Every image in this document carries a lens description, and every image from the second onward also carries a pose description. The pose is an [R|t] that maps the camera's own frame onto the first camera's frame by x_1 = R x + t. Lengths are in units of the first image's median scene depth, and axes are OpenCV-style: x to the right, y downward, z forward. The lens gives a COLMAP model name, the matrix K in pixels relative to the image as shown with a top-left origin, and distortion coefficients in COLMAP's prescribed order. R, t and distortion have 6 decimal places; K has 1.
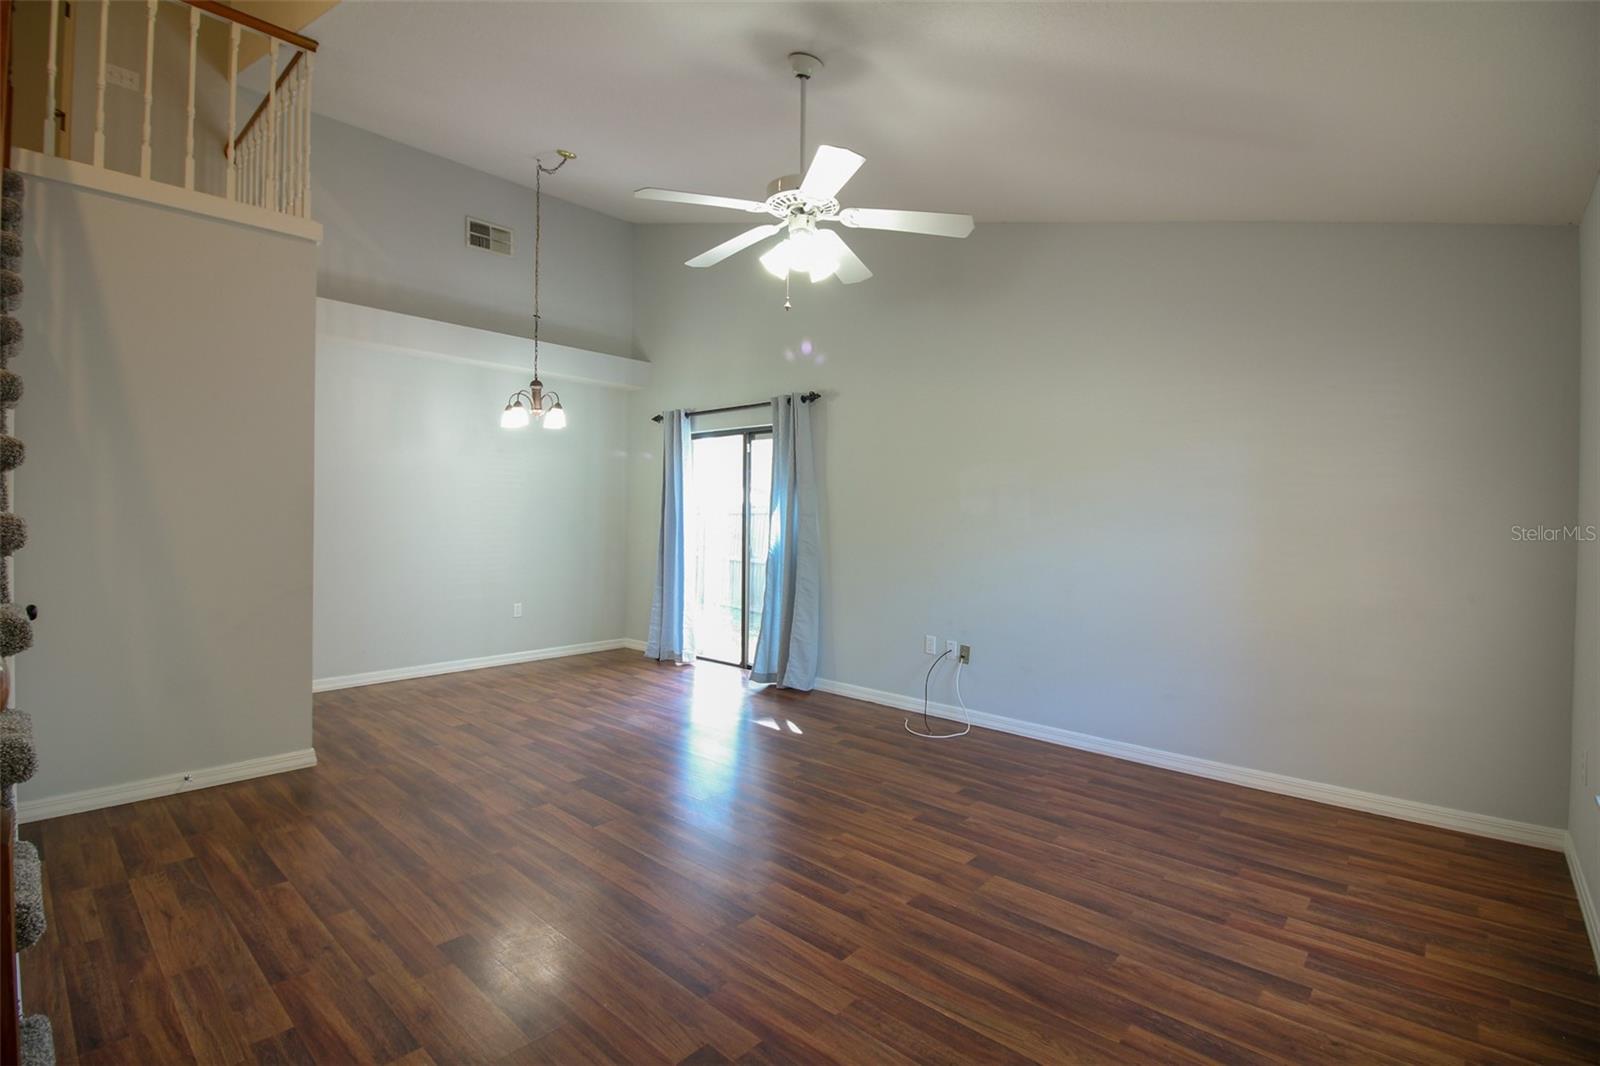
lens RADIAL K [[739.1, 0, 808.6], [0, 739.1, 517.3], [0, 0, 1]] dist [-0.004259, -0.010732]
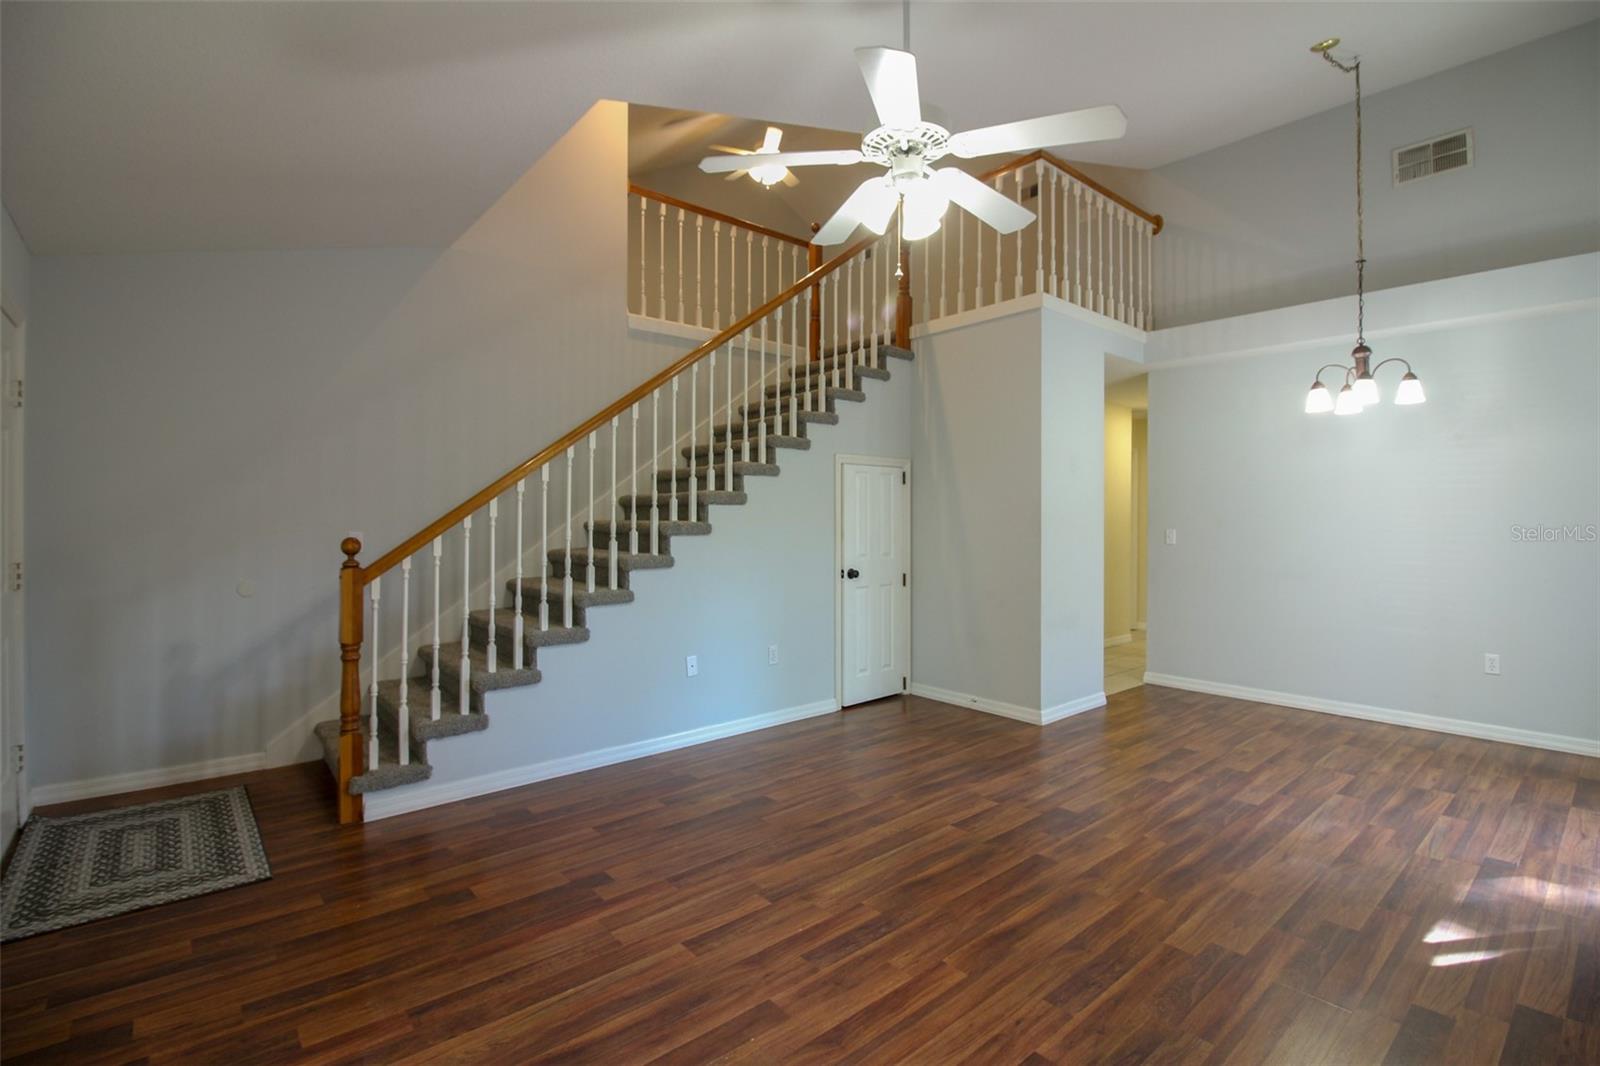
lens RADIAL K [[739.1, 0, 808.6], [0, 739.1, 517.3], [0, 0, 1]] dist [-0.004259, -0.010732]
pose [[-0.132290, -0.016666, -0.991071, 0.692816], [-0.005388, 0.999856, -0.016094, 0.006781], [0.991196, 0.003211, -0.132361, 0.851998]]
